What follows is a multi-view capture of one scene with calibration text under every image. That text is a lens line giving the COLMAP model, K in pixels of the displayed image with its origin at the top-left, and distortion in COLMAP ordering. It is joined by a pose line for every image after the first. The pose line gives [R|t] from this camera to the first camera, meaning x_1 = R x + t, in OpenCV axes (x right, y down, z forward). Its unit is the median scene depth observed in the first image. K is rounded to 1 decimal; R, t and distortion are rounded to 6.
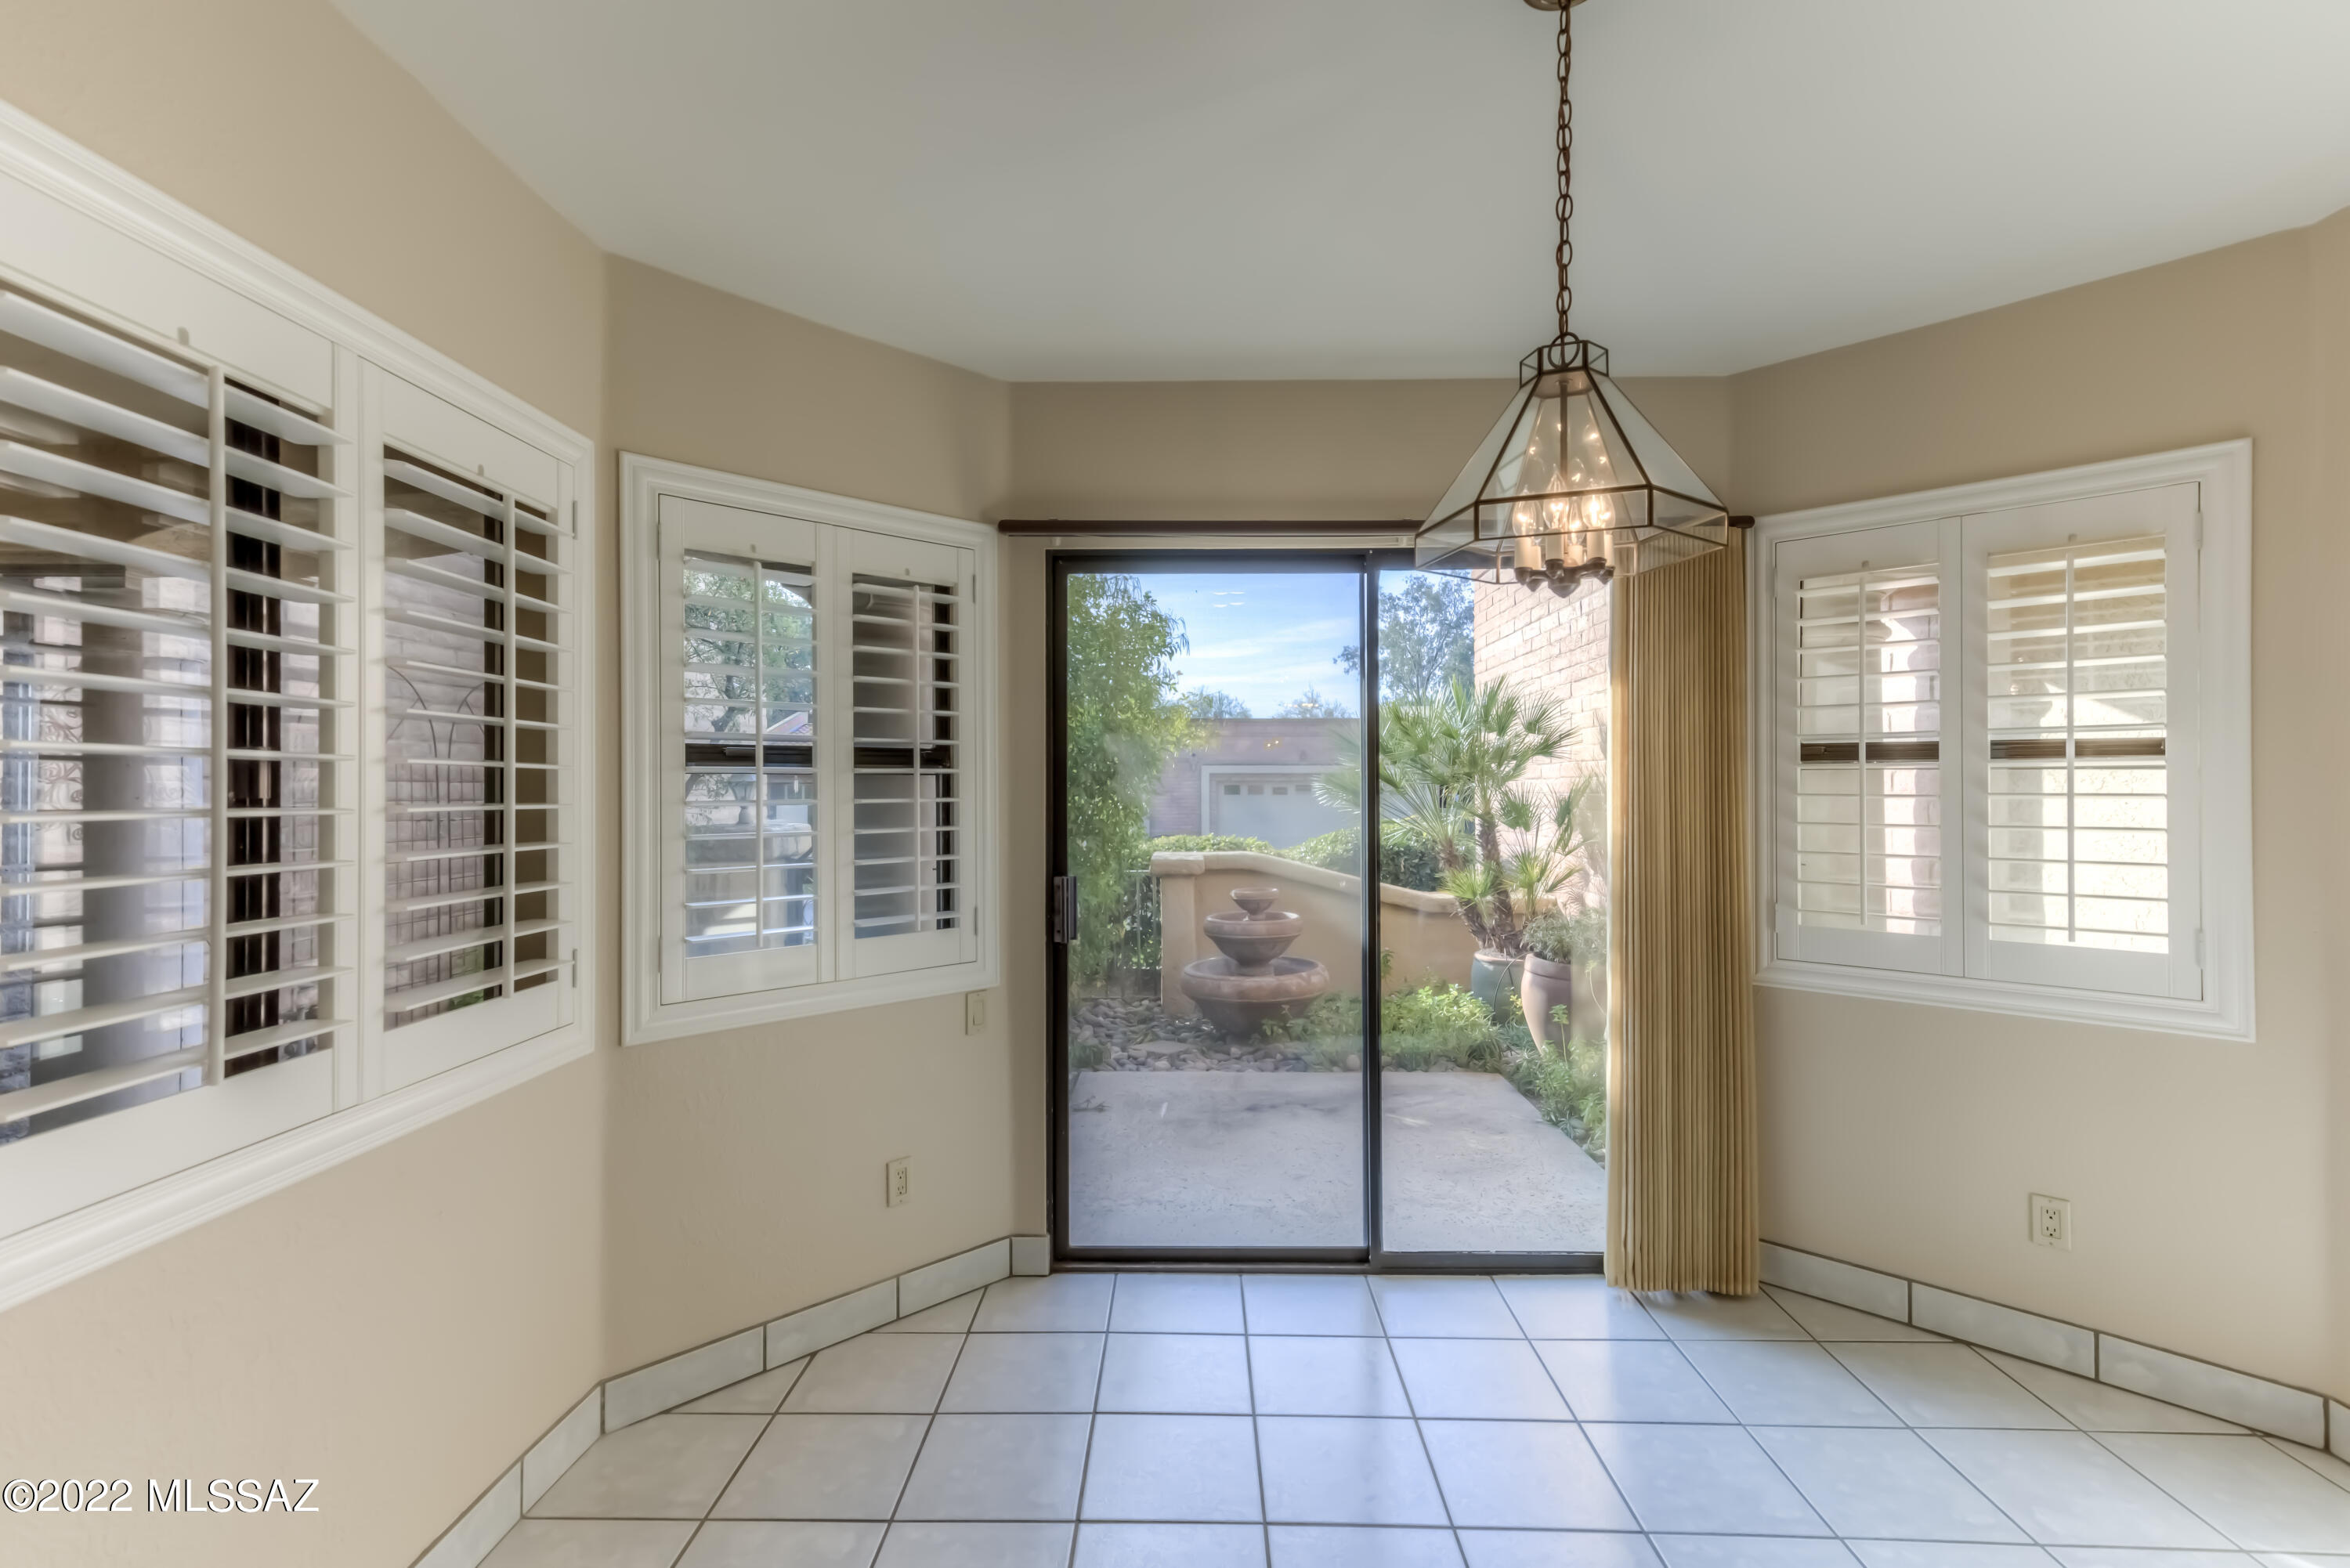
lens RADIAL K [[1105.9, 0, 1163.0], [0, 1105.9, 801.2], [0, 0, 1]] dist [0.020771, 0.000194]
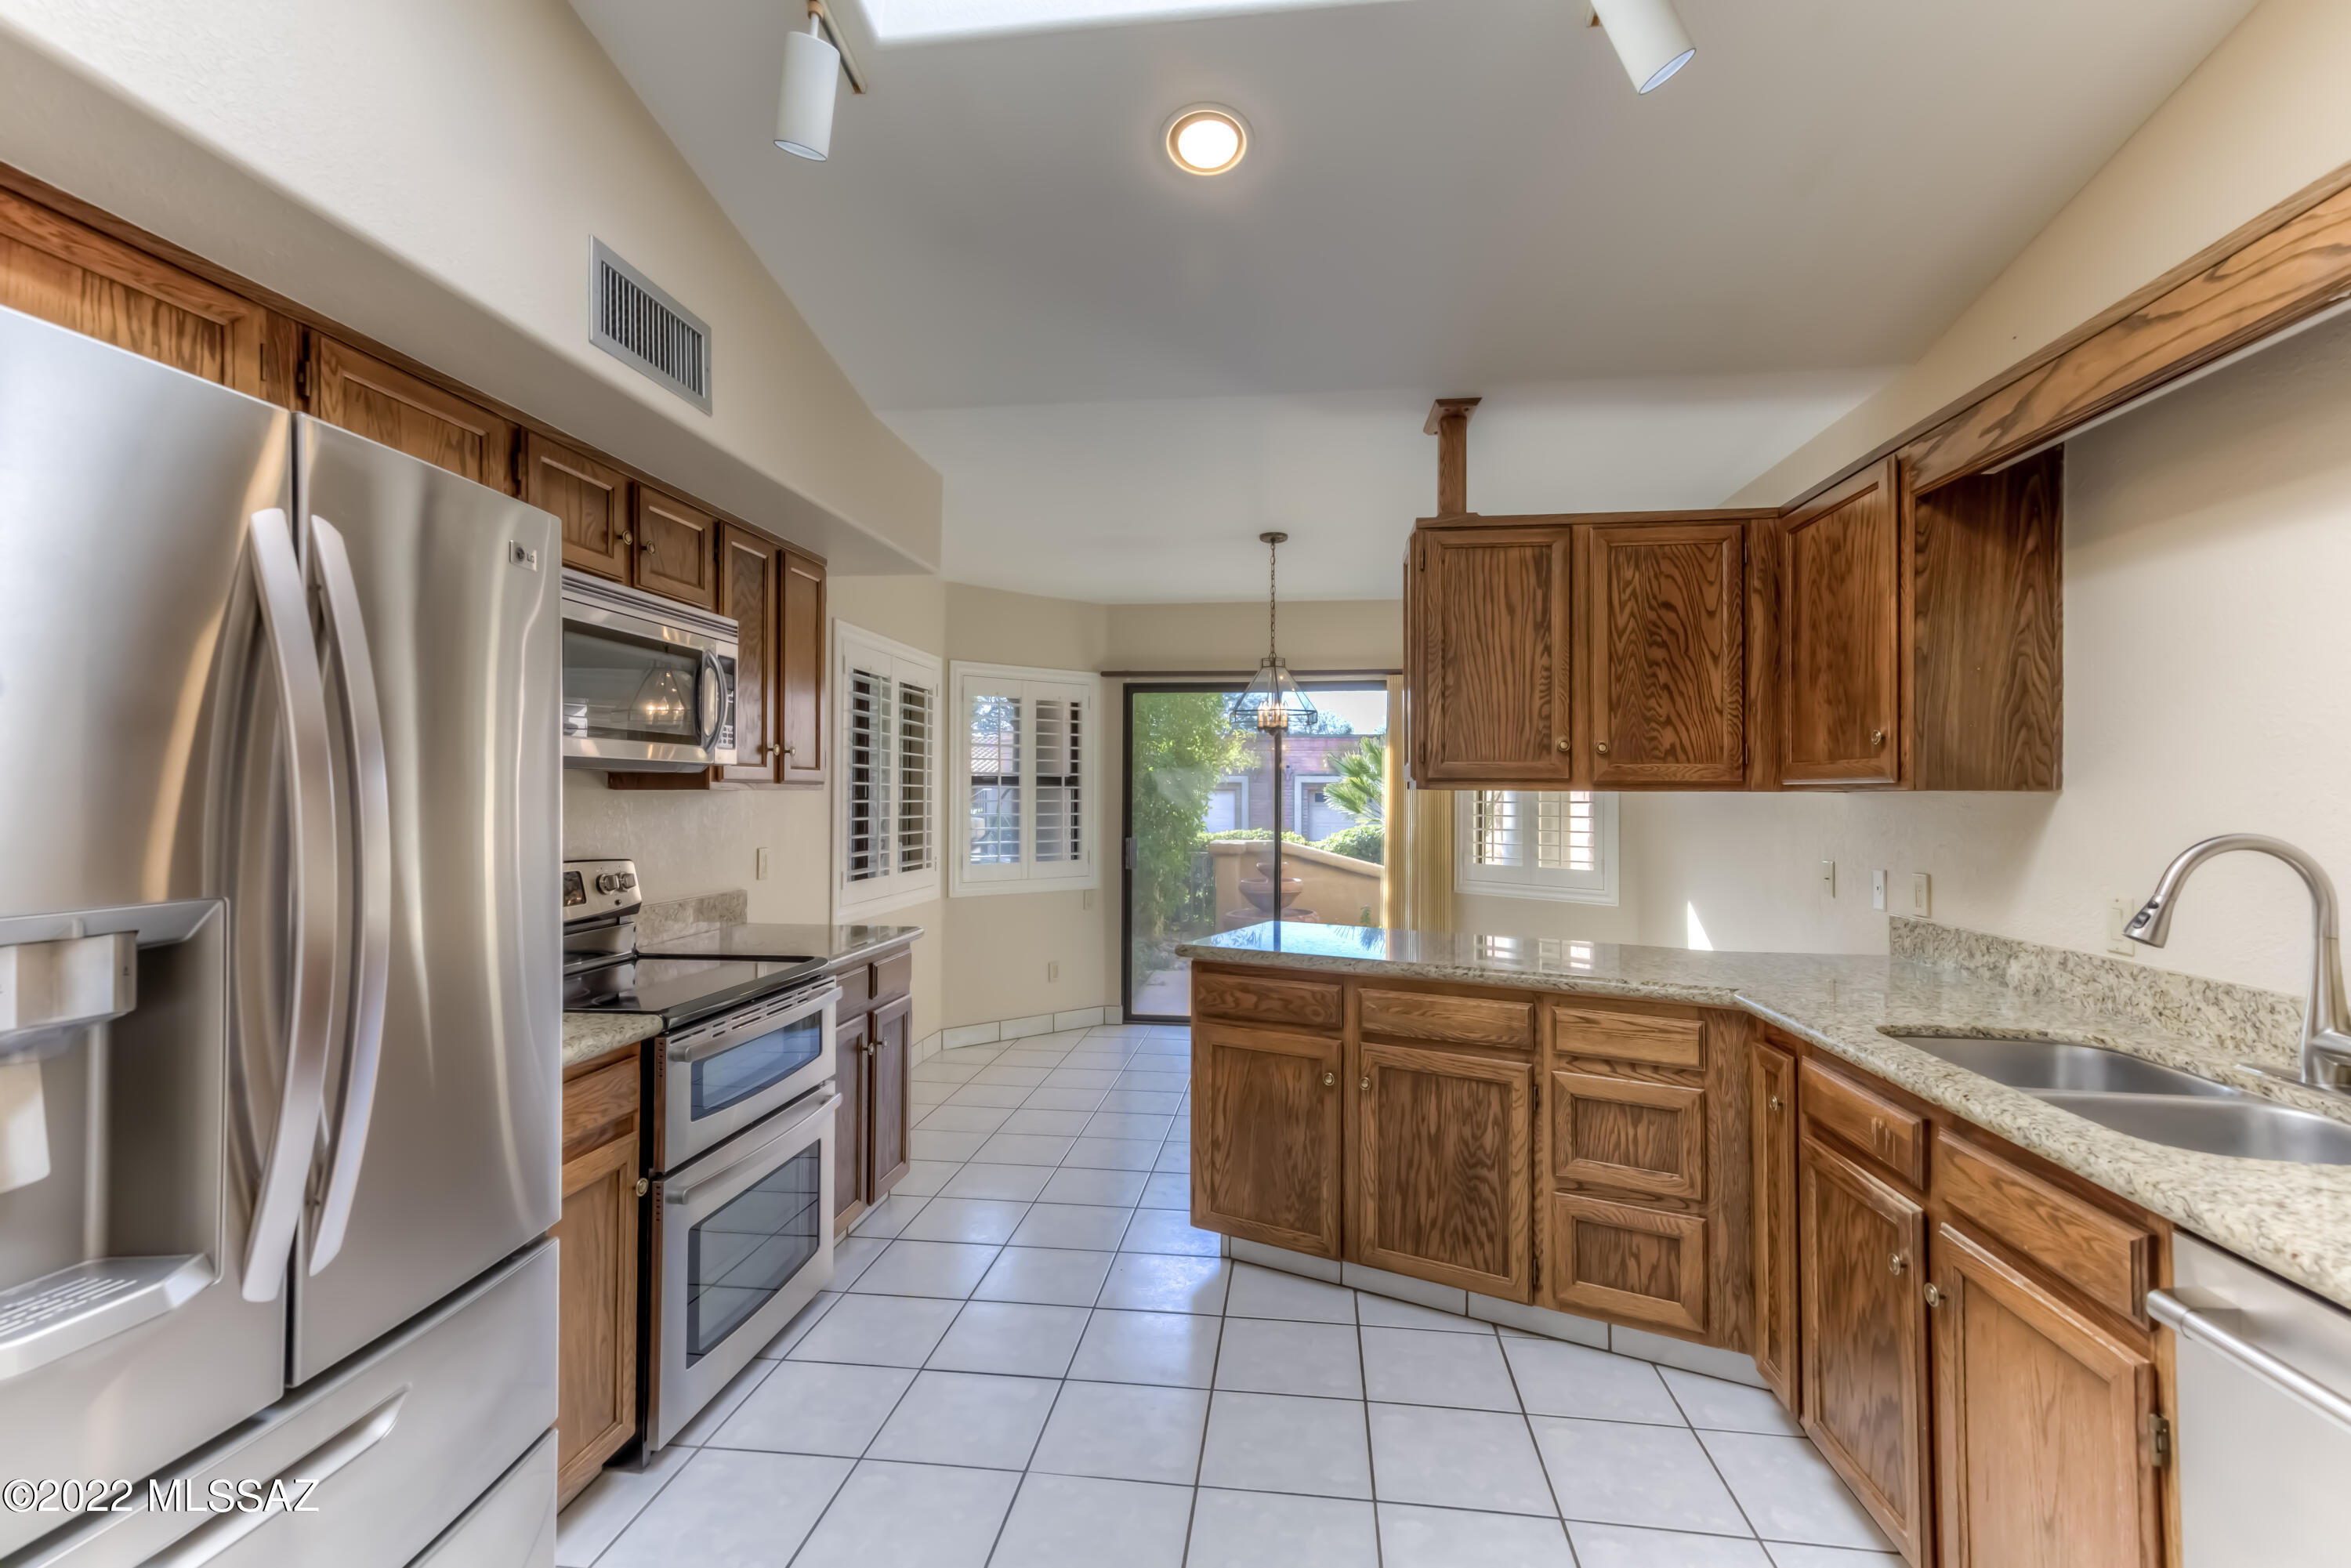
lens RADIAL K [[1106.4, 0, 1178.9], [0, 1106.4, 785.1], [0, 0, 1]] dist [0.020771, 0.000194]
pose [[0.994755, 0.002339, -0.102259, 0.229019], [-0.004763, 0.999713, -0.023469, 0.018615], [0.102174, 0.023833, 0.994481, -1.147187]]
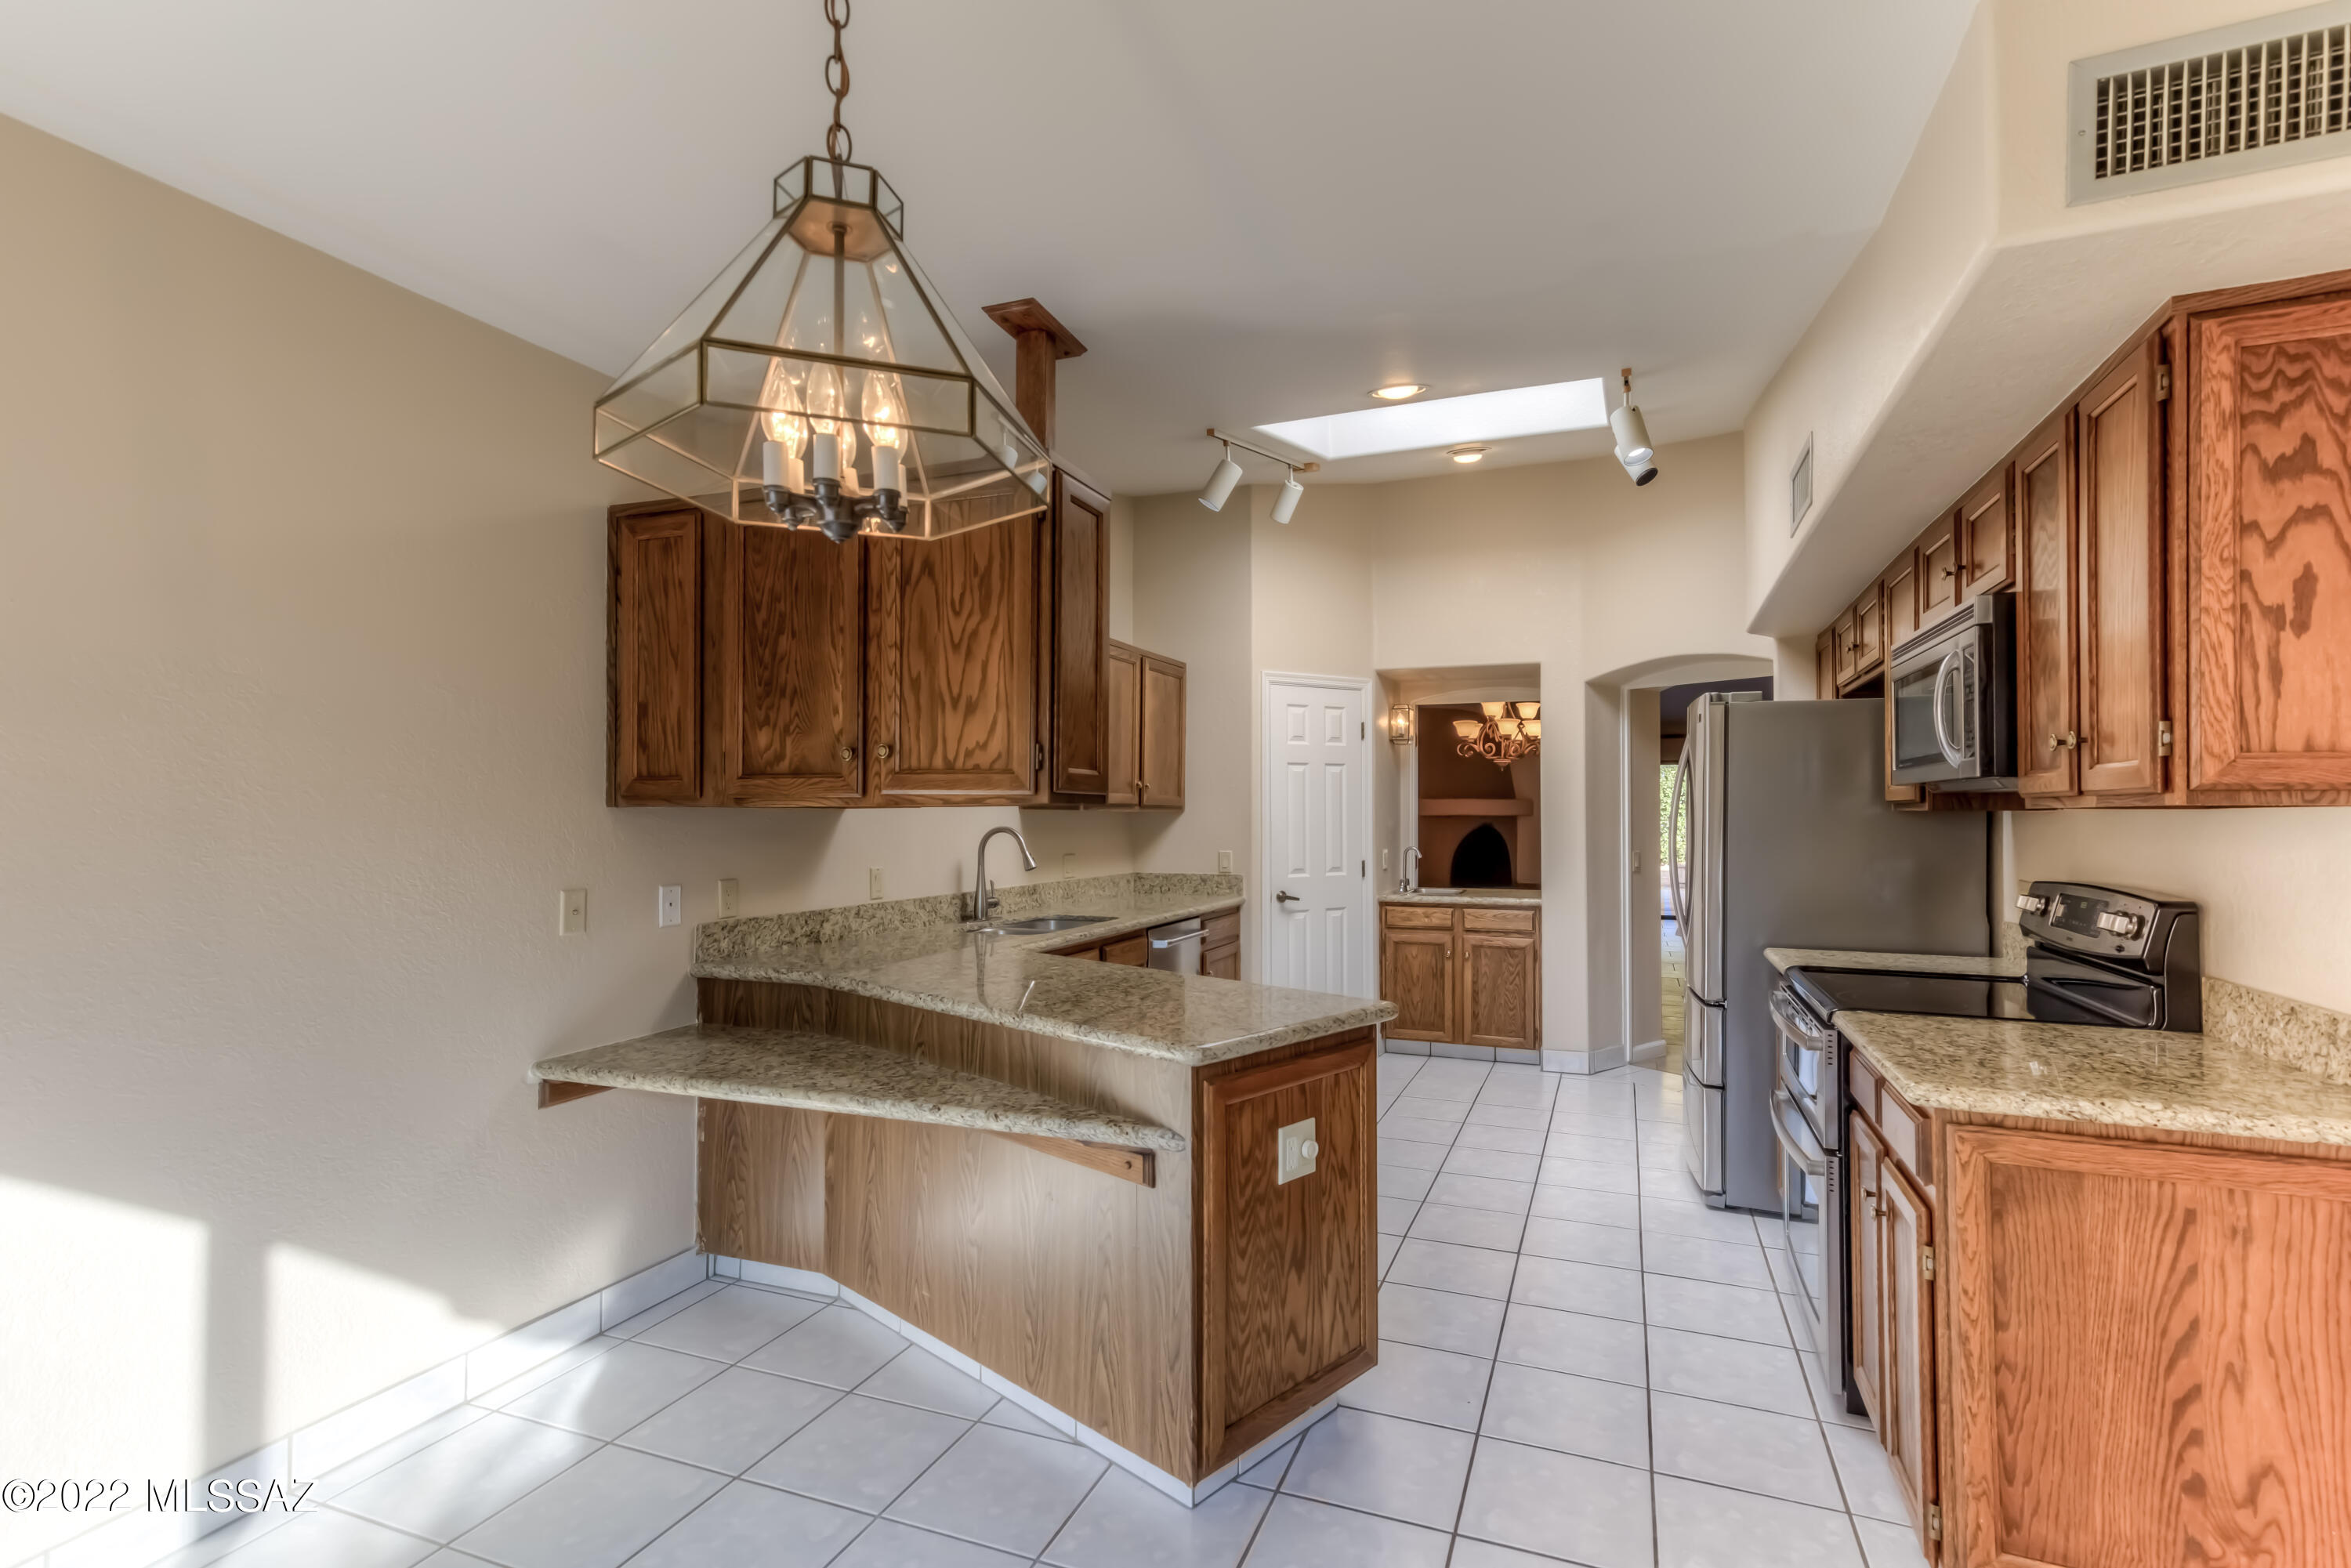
lens RADIAL K [[1106.4, 0, 1160.6], [0, 1106.4, 791.6], [0, 0, 1]] dist [0.020771, 0.000194]
pose [[-0.931639, 0.000788, 0.363384, -0.207328], [0.000217, 0.999999, -0.001612, -0.041737], [-0.363384, -0.001423, -0.931638, 2.149144]]
